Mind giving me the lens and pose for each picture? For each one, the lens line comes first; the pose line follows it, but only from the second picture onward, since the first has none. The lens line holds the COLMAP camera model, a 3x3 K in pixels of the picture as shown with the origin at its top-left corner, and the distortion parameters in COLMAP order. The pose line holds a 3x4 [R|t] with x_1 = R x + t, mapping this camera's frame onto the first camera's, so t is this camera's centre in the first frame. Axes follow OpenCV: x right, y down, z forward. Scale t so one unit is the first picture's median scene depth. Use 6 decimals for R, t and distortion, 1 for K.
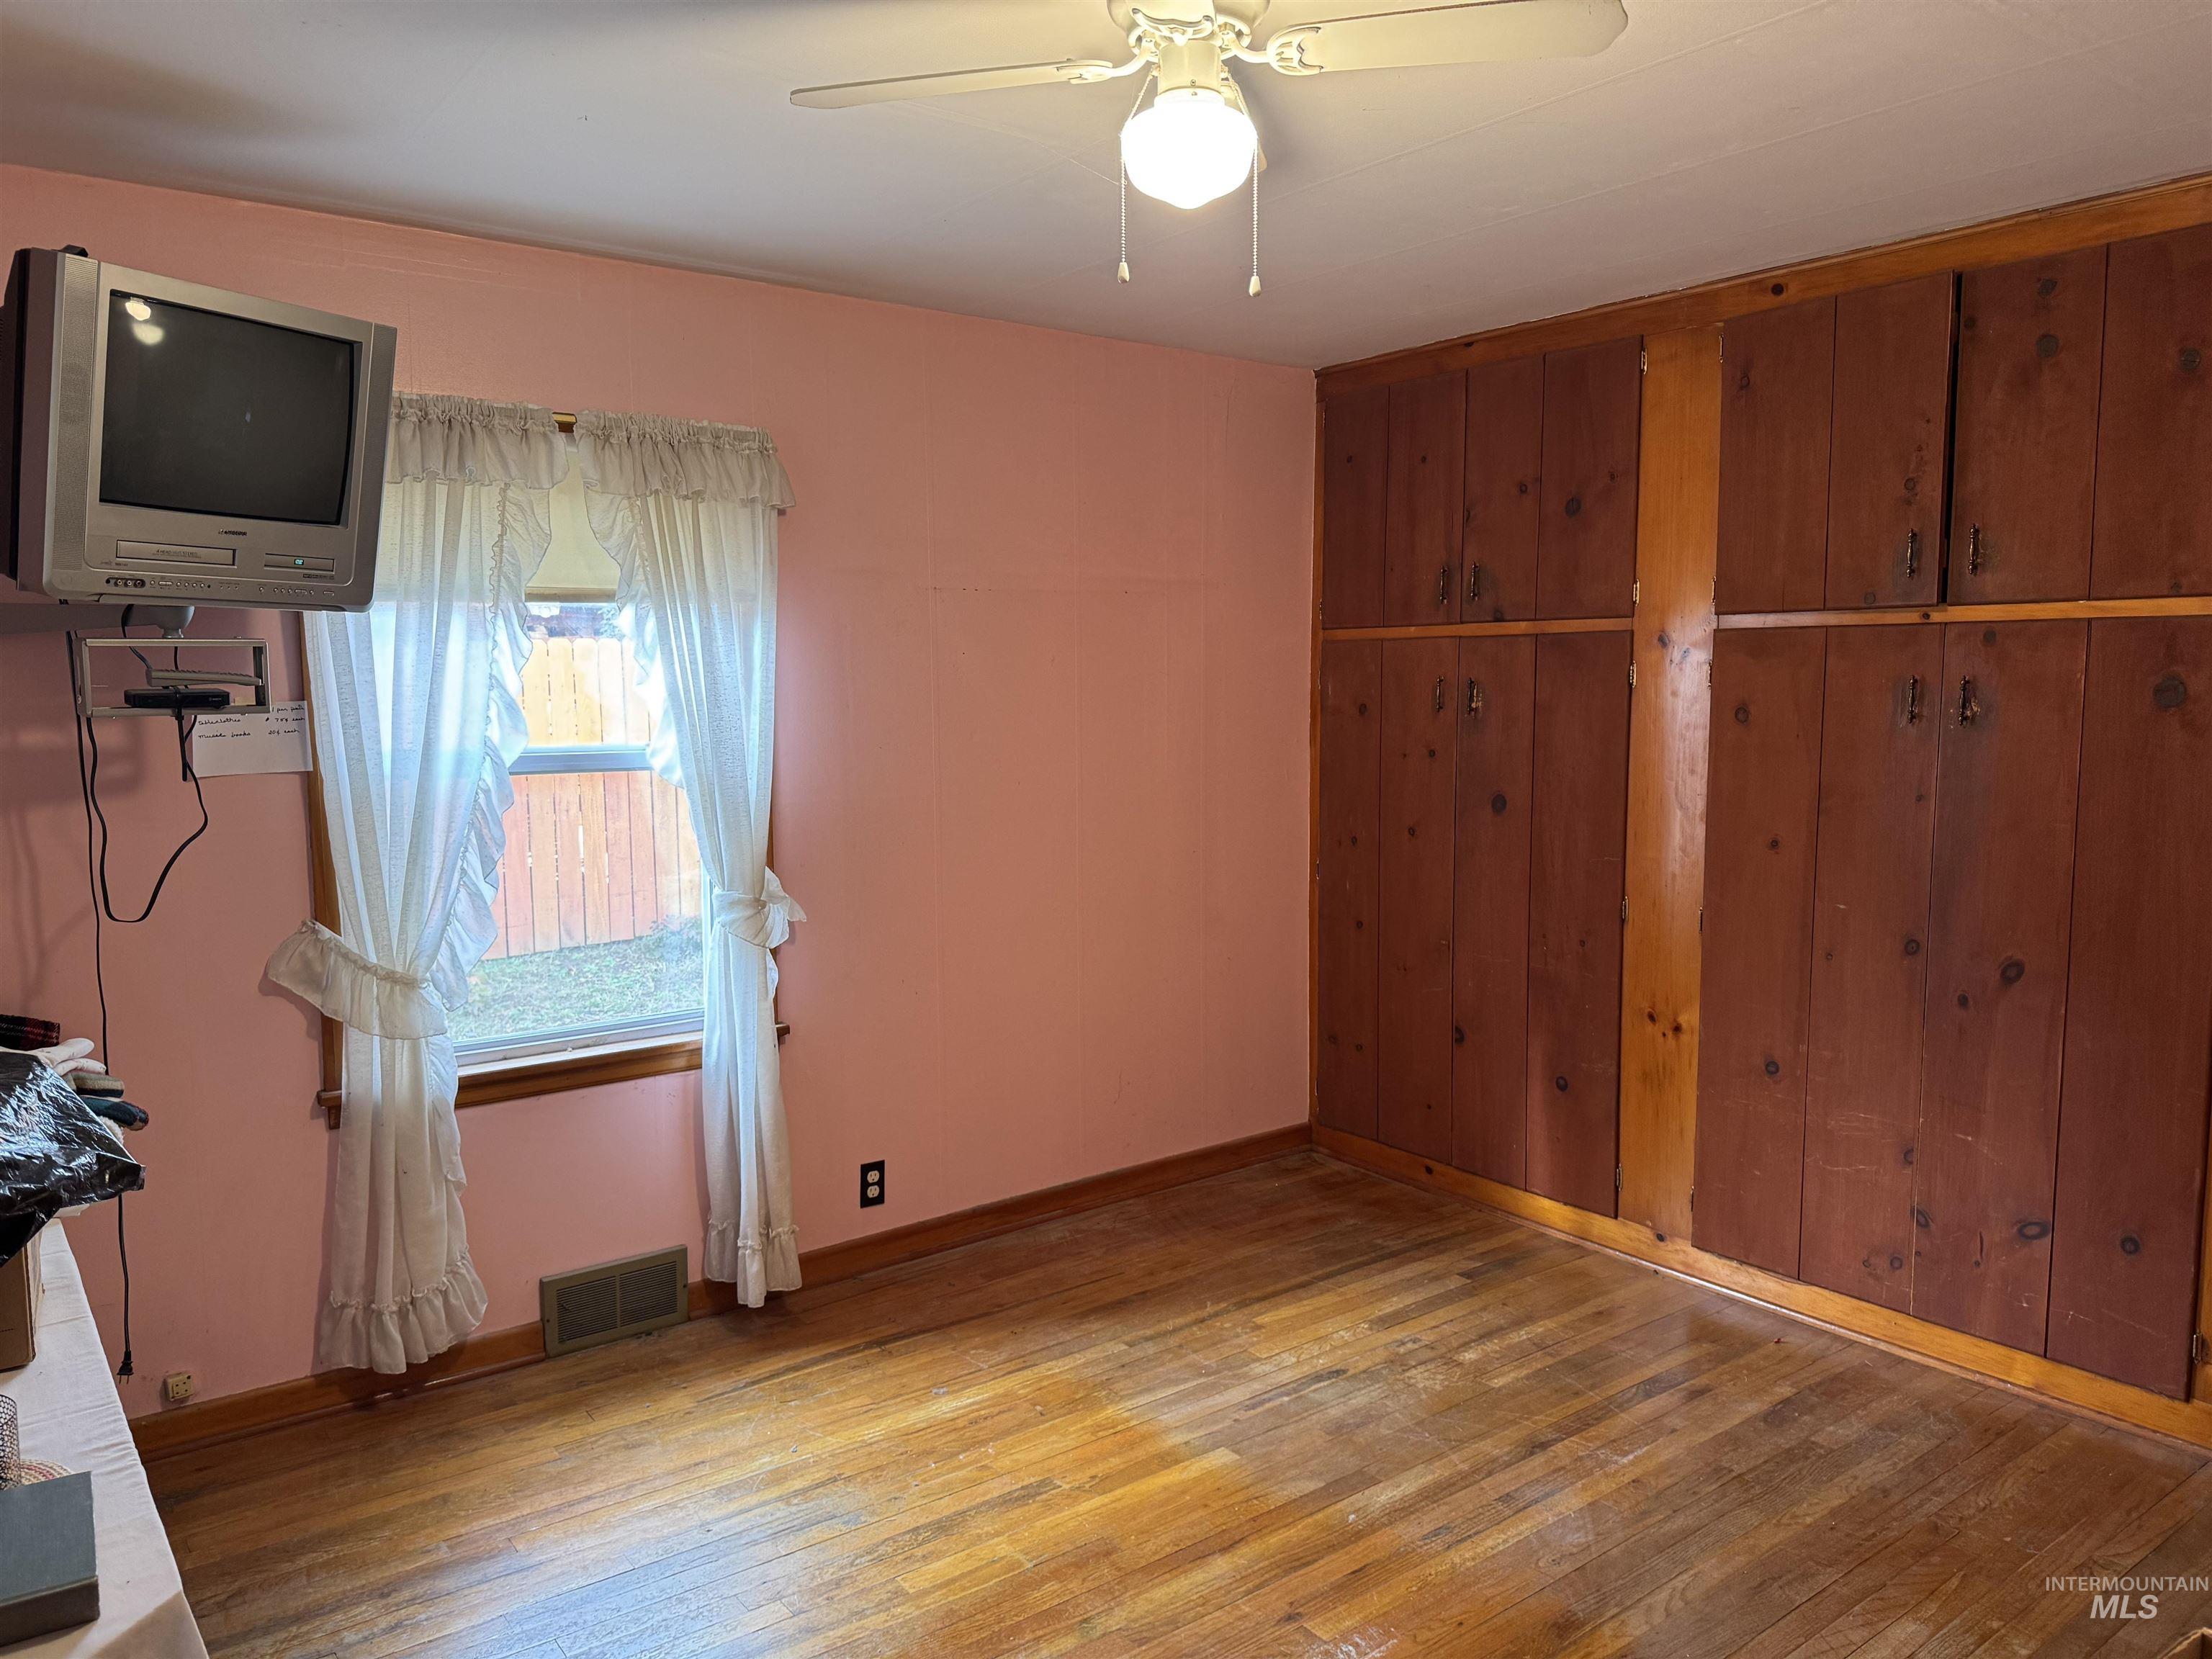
lens RADIAL K [[1566.1, 0, 1106.0], [0, 1566.1, 829.5], [0, 0, 1]] dist [0.036815, -0.047823]
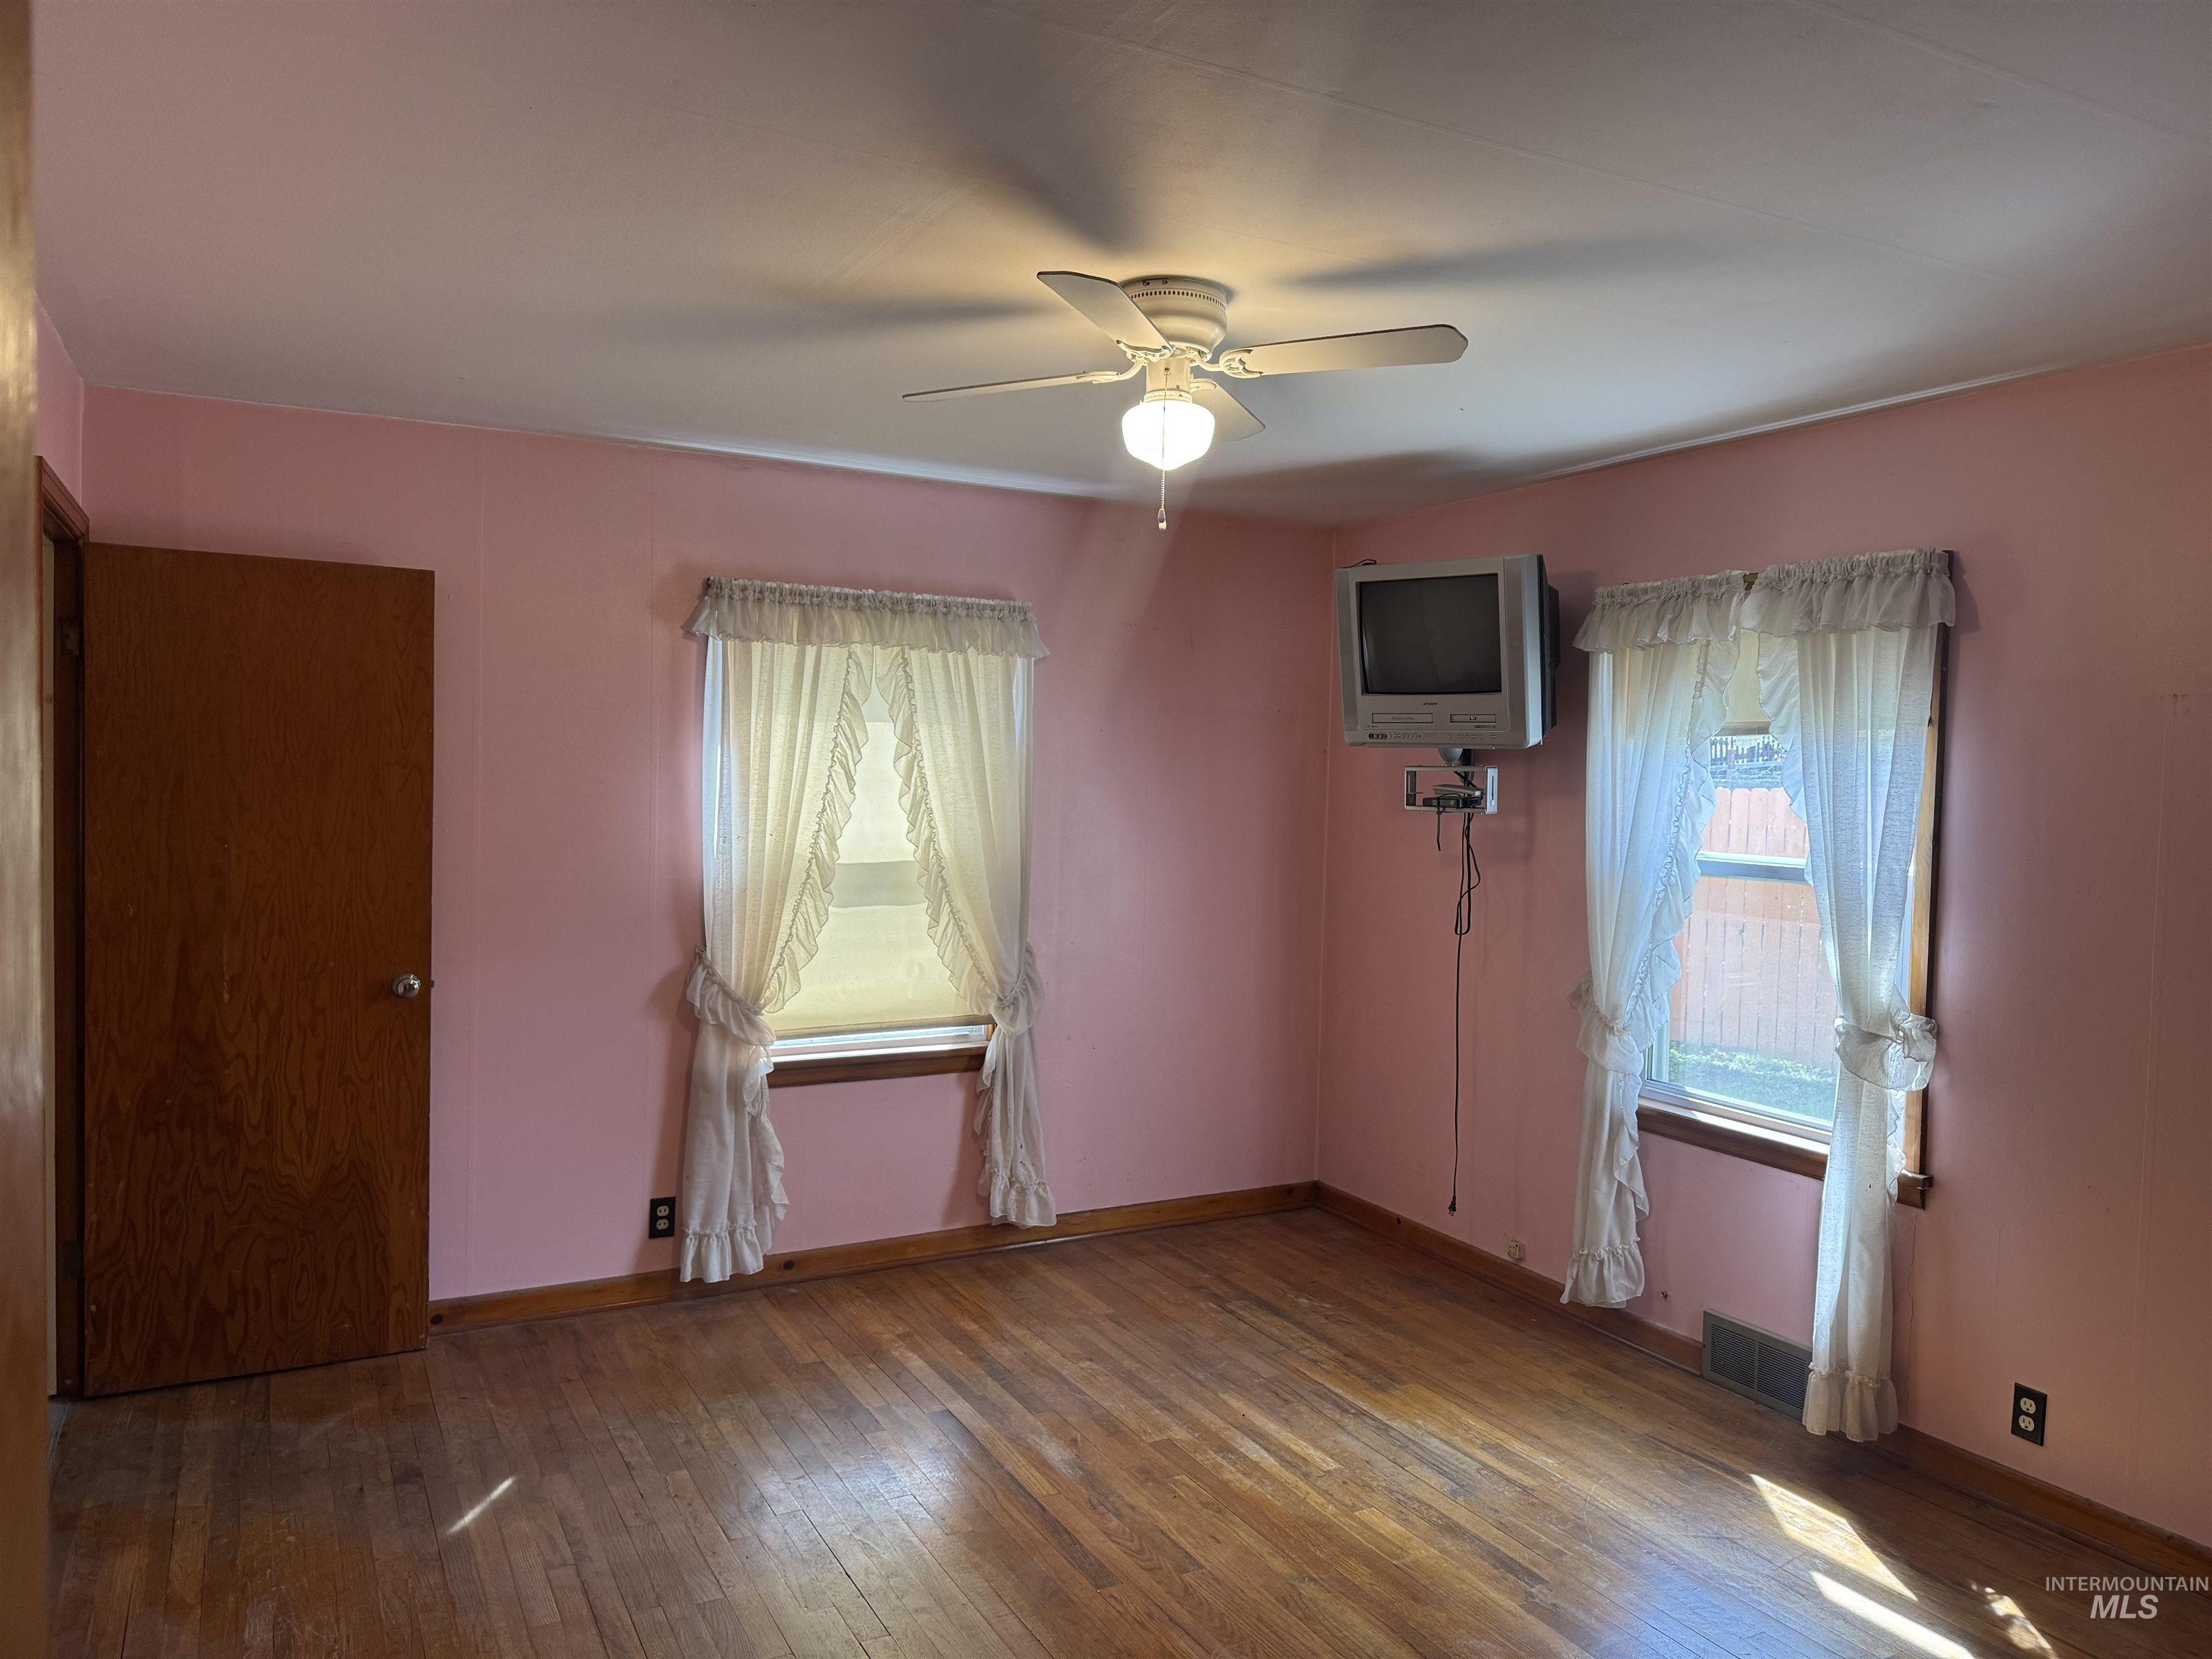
lens RADIAL K [[1566.1, 0, 1106.0], [0, 1566.1, 829.5], [0, 0, 1]] dist [0.036815, -0.047823]
pose [[-0.158277, 0.041045, -0.986541, 0.924984], [-0.118016, 0.991187, 0.060172, -0.093367], [0.980317, 0.125951, -0.152038, 0.752111]]
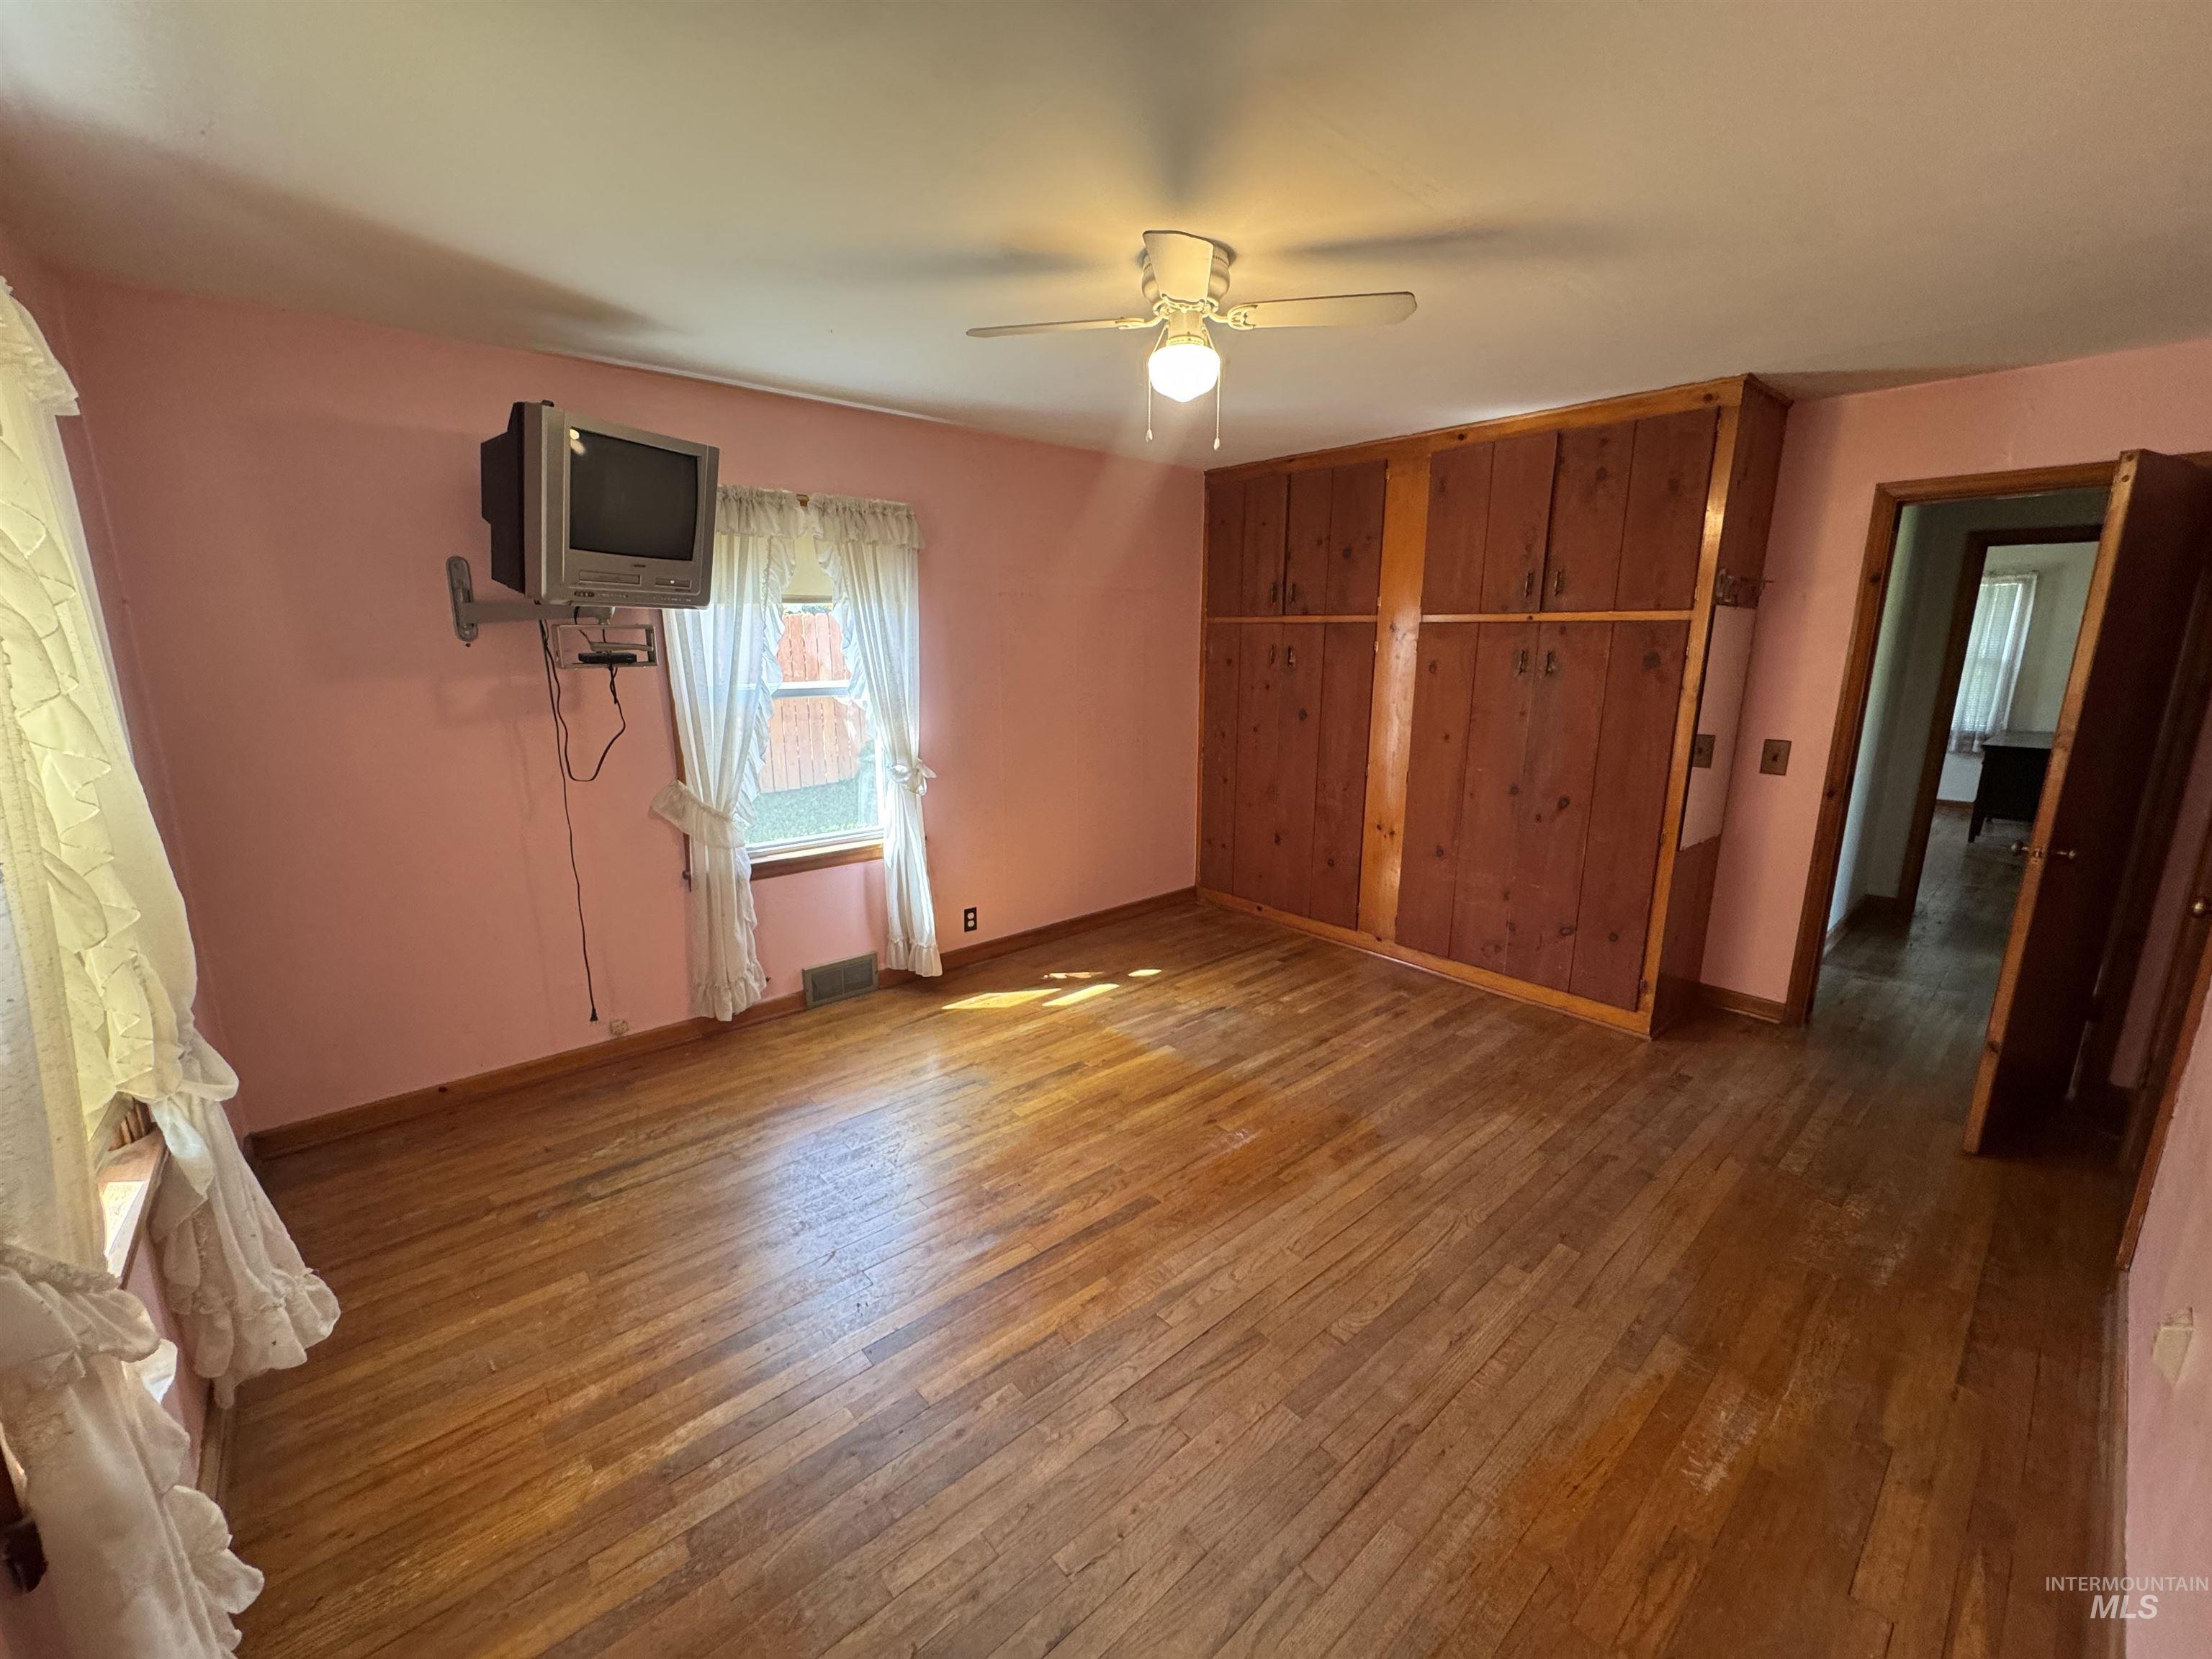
lens RADIAL K [[893.7, 0, 1105.7], [0, 893.7, 825.2], [0, 0, 1]] dist [0.002381, 0.000863]
pose [[0.997542, -0.007204, 0.069697, -0.075104], [-0.000601, 0.993785, 0.111318, -0.005795], [-0.070066, -0.111087, 0.991338, -0.071379]]
